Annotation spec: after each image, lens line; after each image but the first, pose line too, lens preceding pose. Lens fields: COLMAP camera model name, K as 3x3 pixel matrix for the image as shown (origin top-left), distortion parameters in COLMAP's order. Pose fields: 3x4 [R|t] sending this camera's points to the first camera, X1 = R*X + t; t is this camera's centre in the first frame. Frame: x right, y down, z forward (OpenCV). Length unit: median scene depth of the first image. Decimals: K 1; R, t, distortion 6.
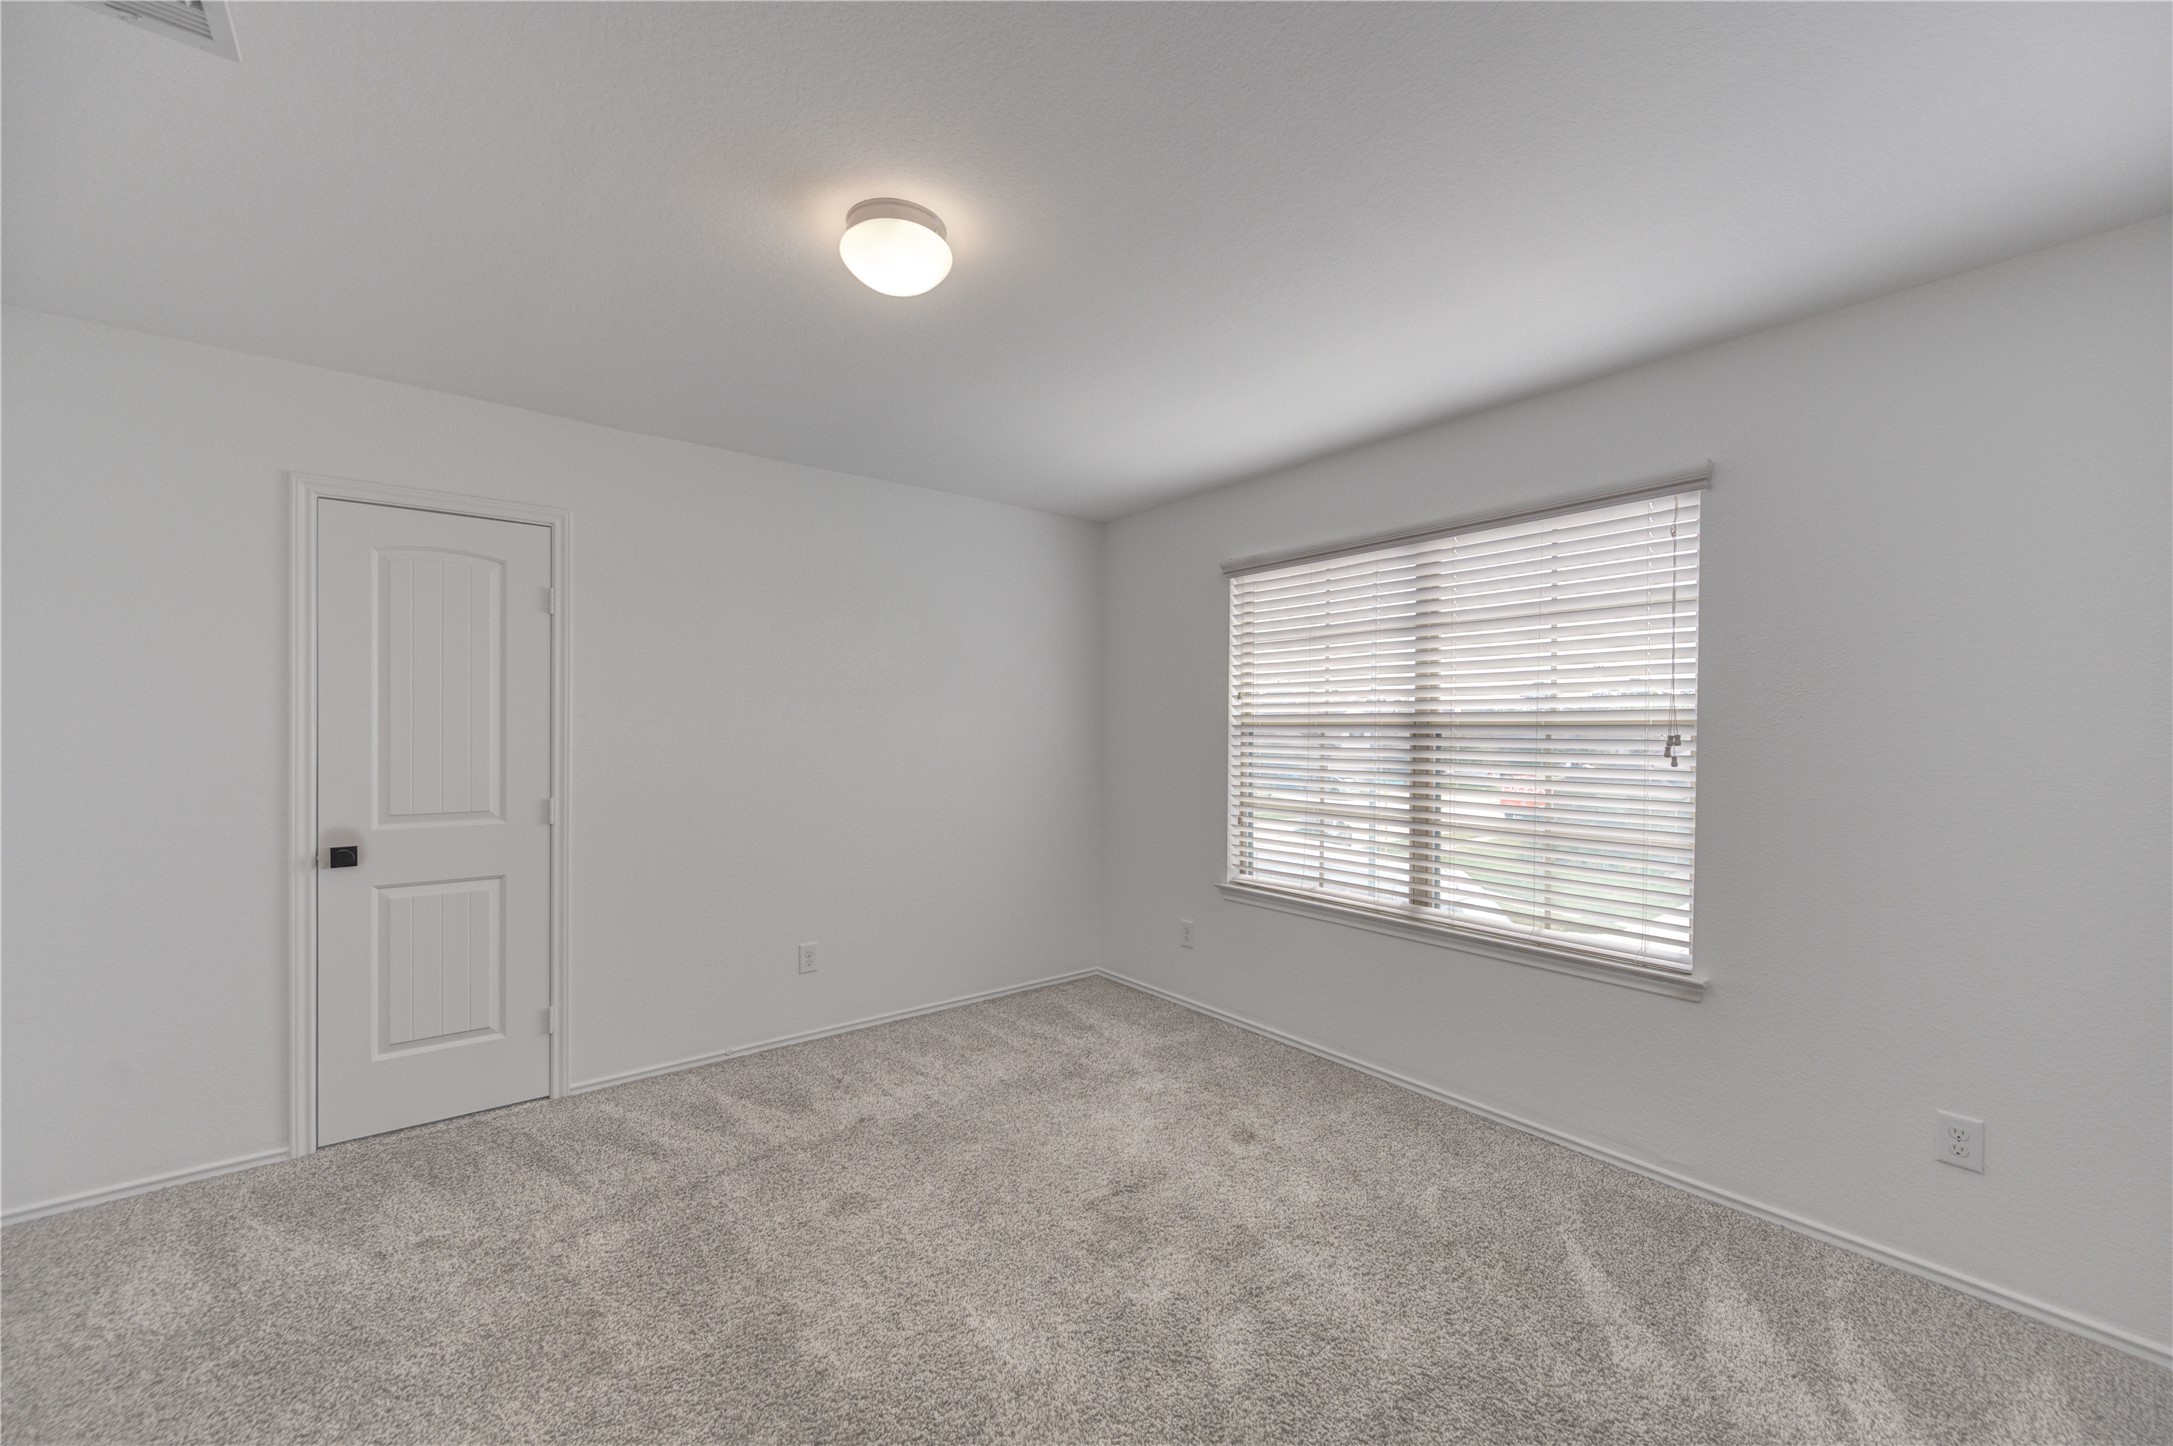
lens RADIAL K [[850.5, 0, 1101.5], [0, 850.5, 728.2], [0, 0, 1]] dist [0.002647, -0.000268]
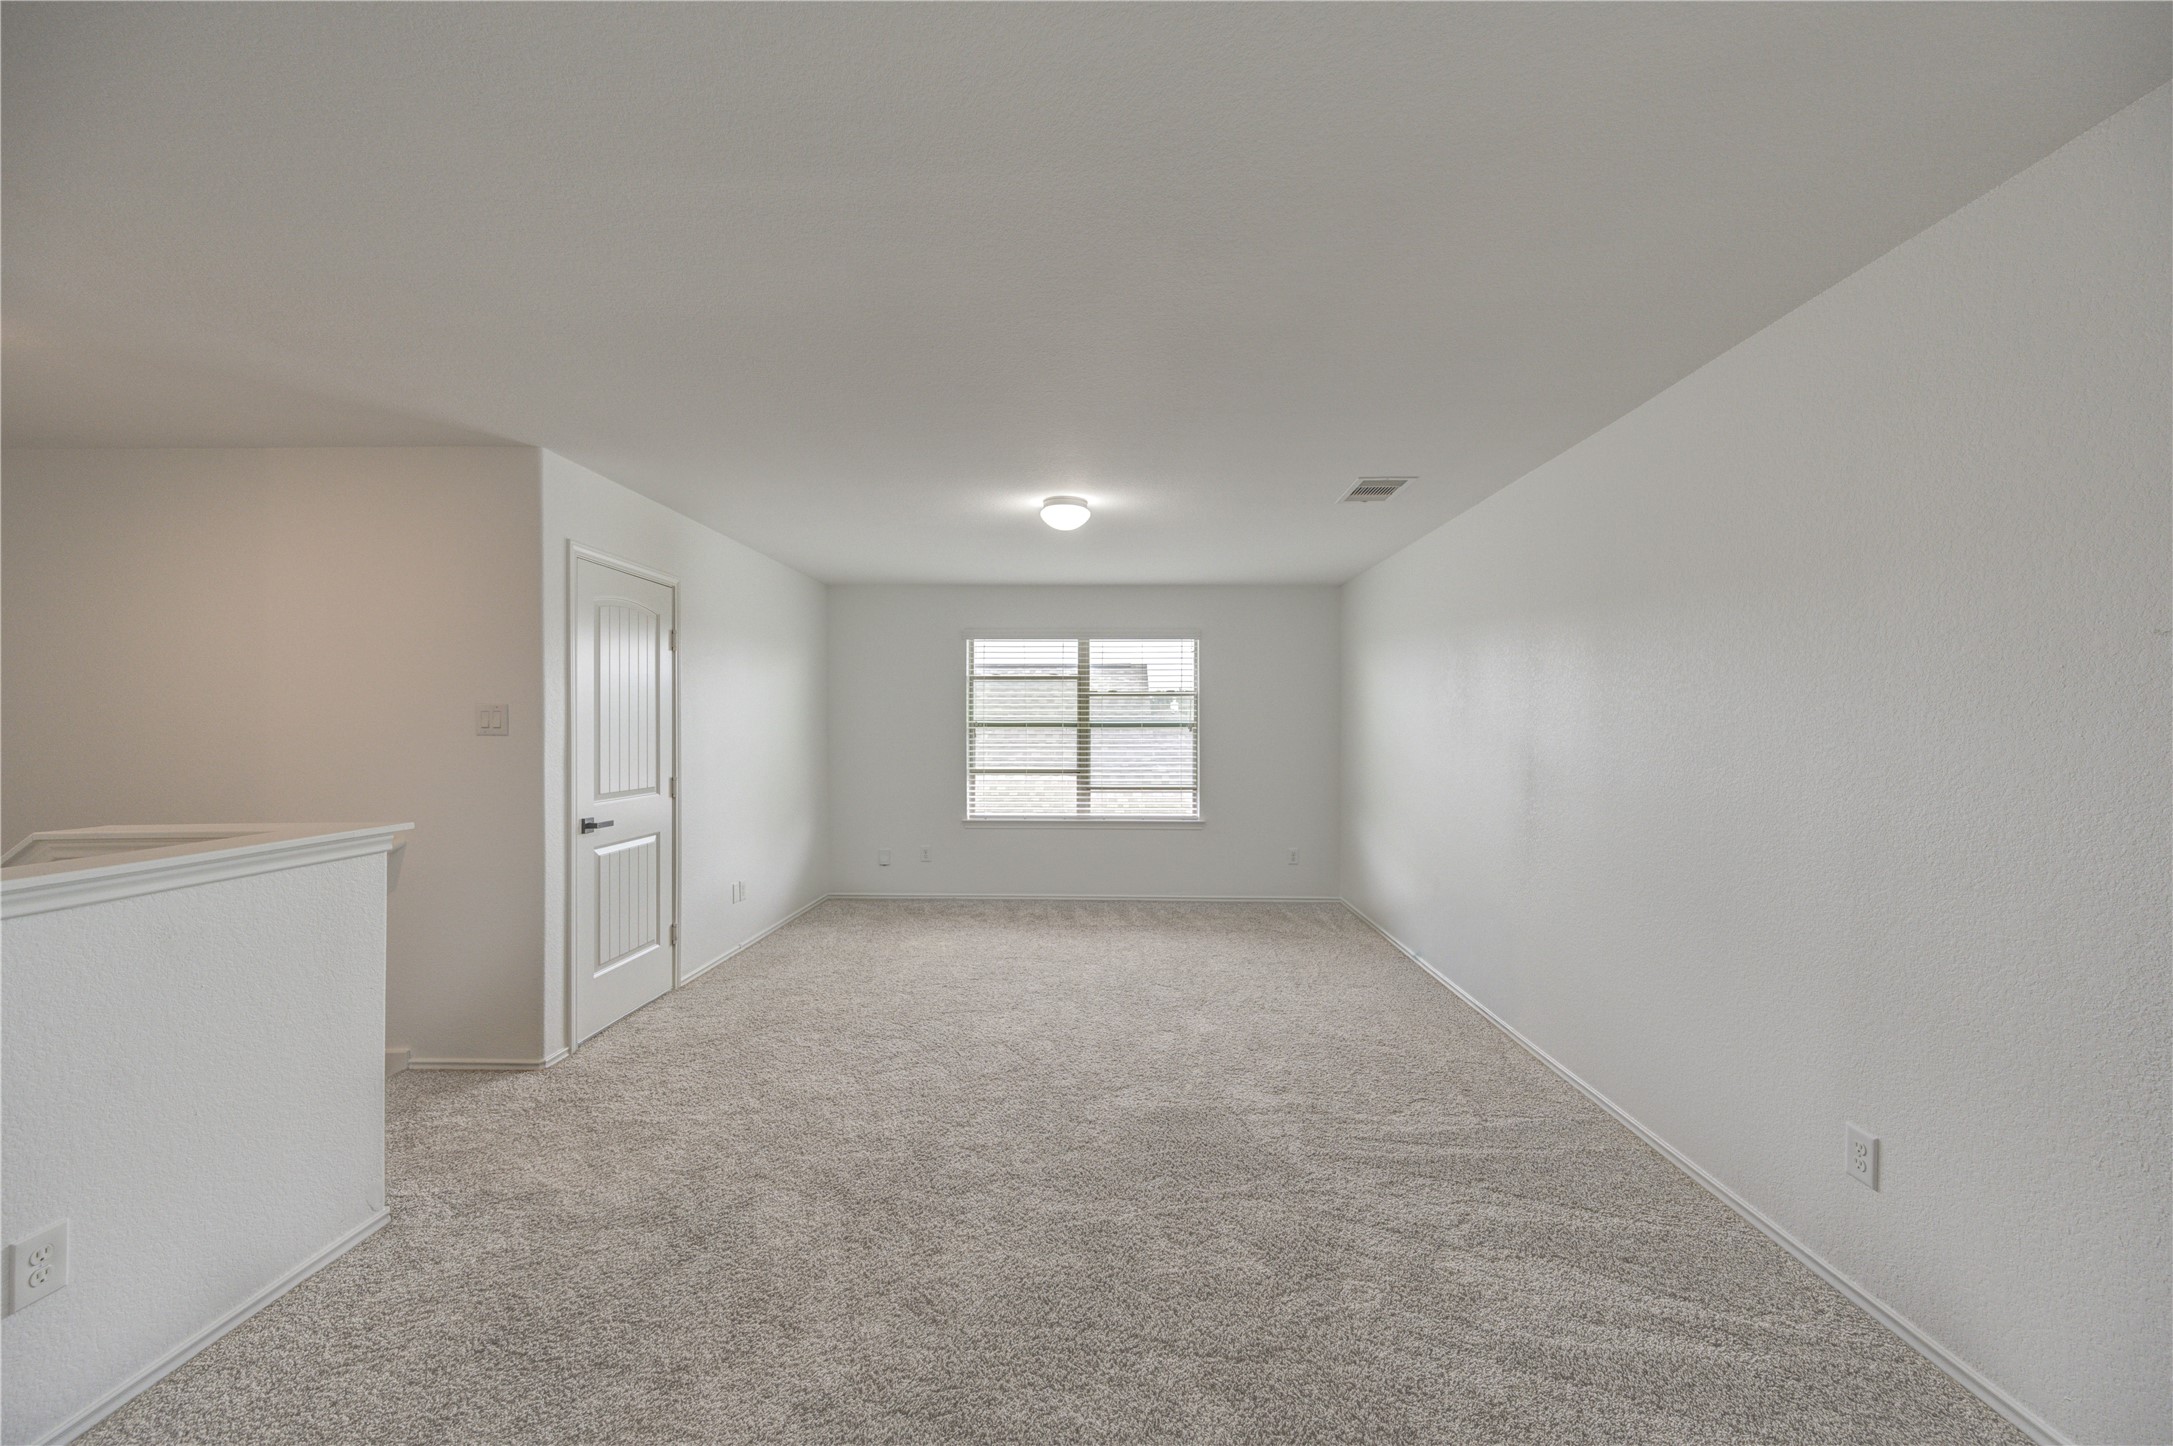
lens RADIAL K [[850.5, 0, 1101.5], [0, 850.5, 728.2], [0, 0, 1]] dist [0.002647, -0.000268]
pose [[0.705074, -0.018557, 0.708890, -0.958830], [0.023003, 0.999730, 0.003292, 0.009534], [-0.708760, 0.013985, 0.705311, -0.390588]]
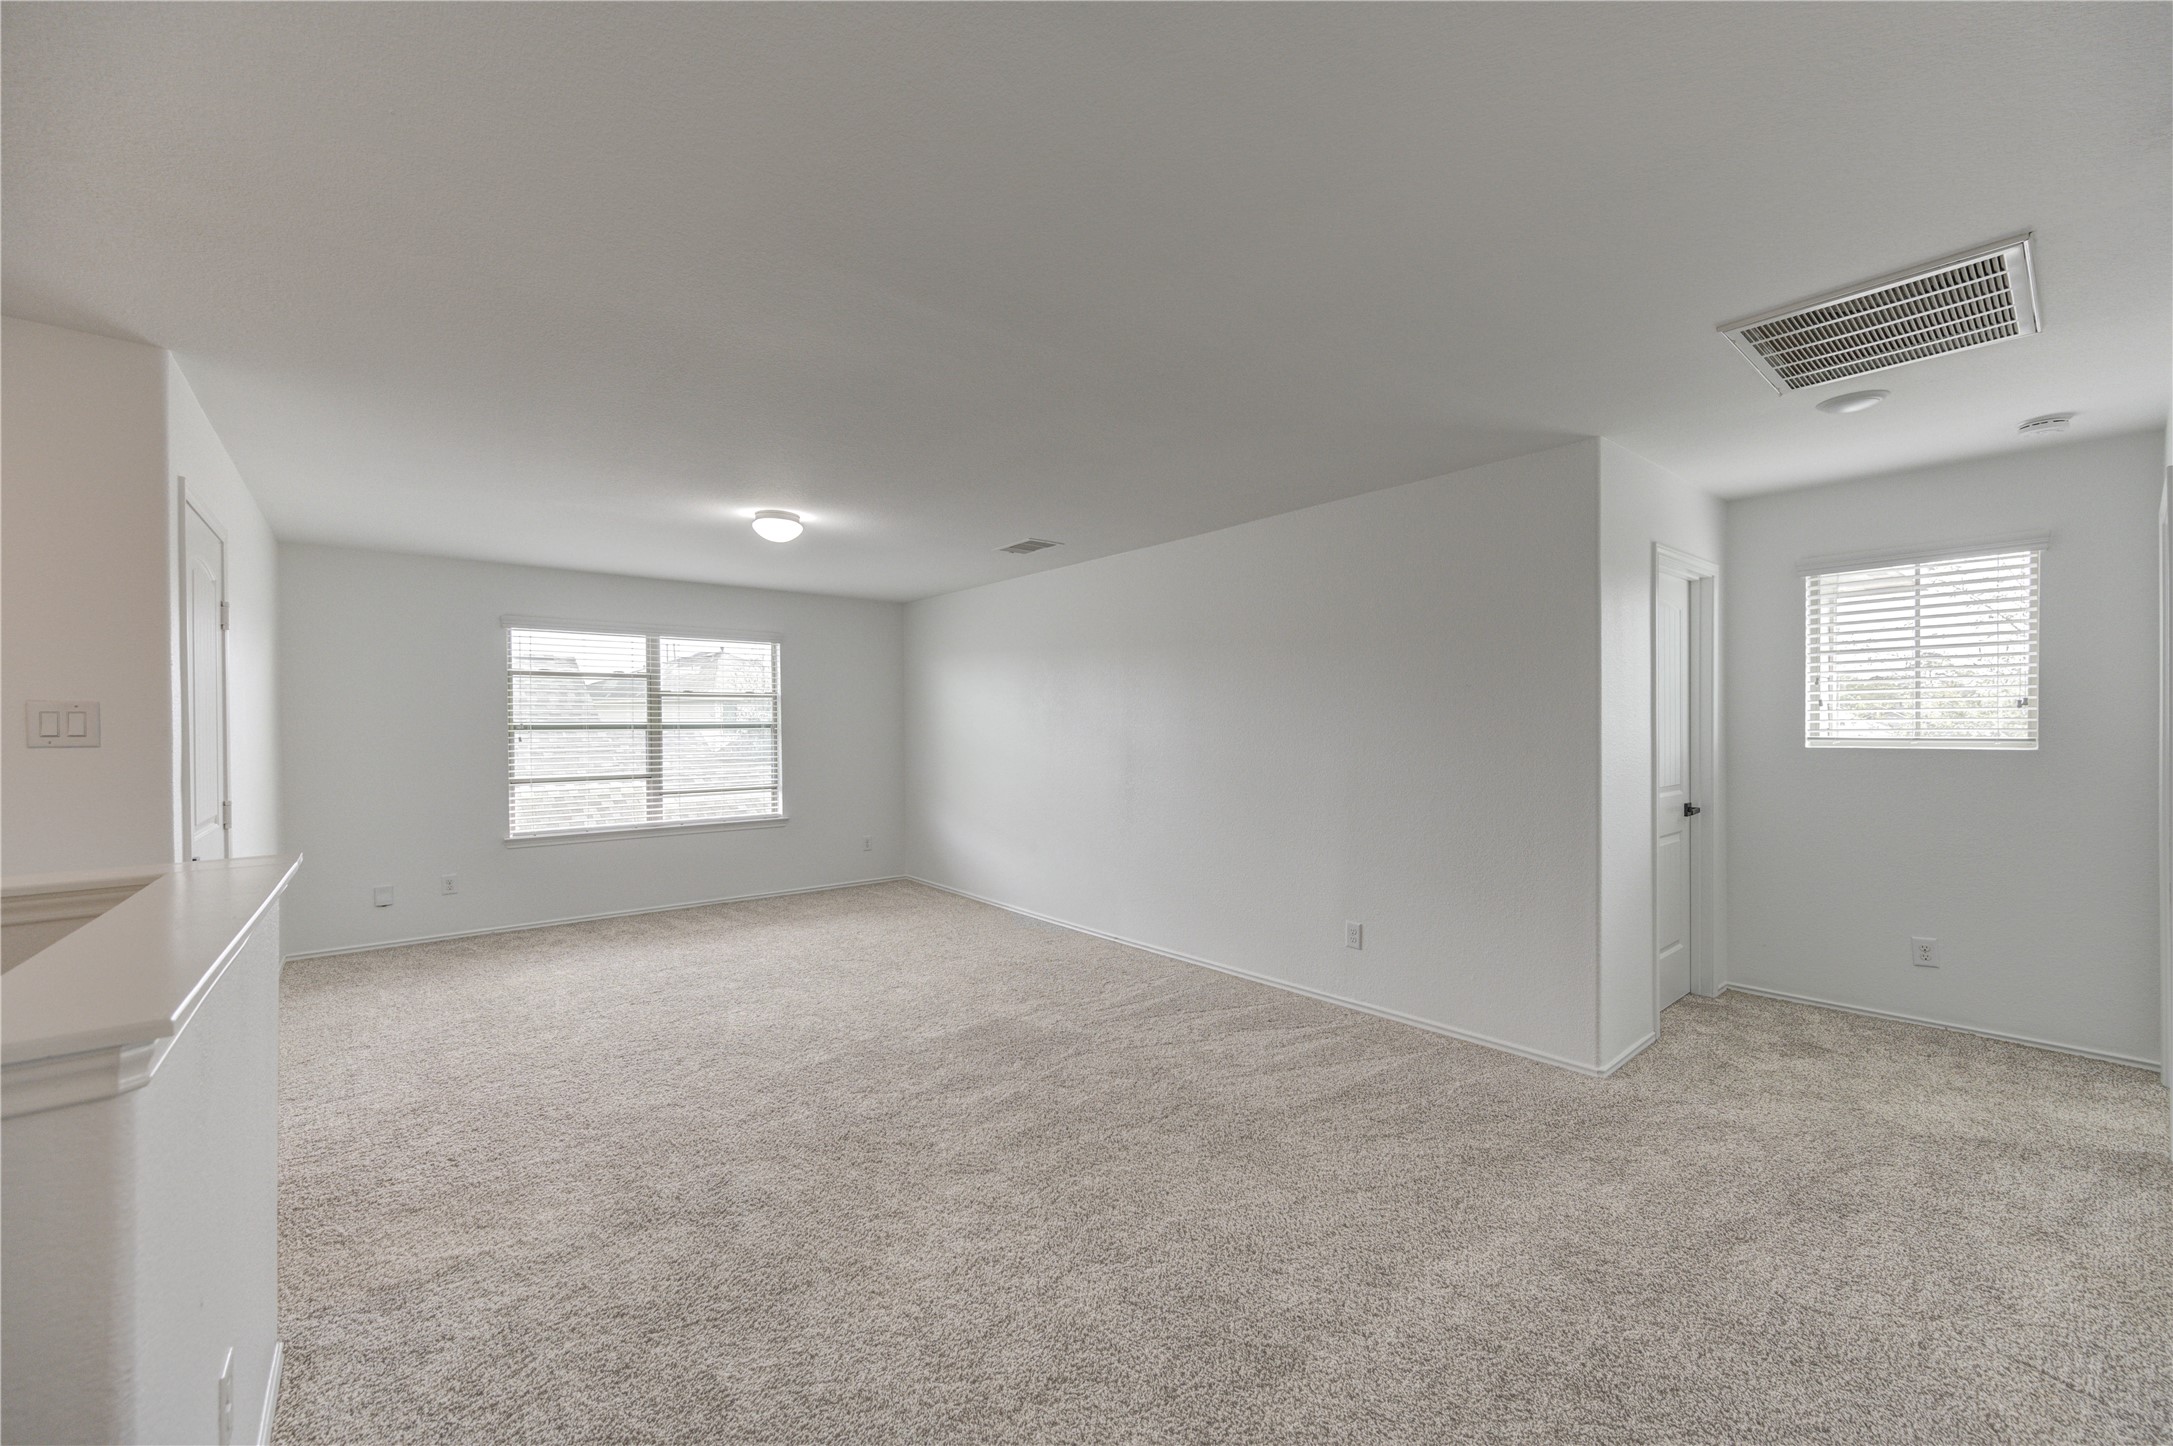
lens RADIAL K [[850.5, 0, 1101.5], [0, 850.5, 728.2], [0, 0, 1]] dist [0.002647, -0.000268]
pose [[0.056688, -0.022536, 0.998138, -1.382536], [0.023920, 0.999489, 0.021208, -0.004850], [-0.998105, 0.022674, 0.057198, -0.062896]]
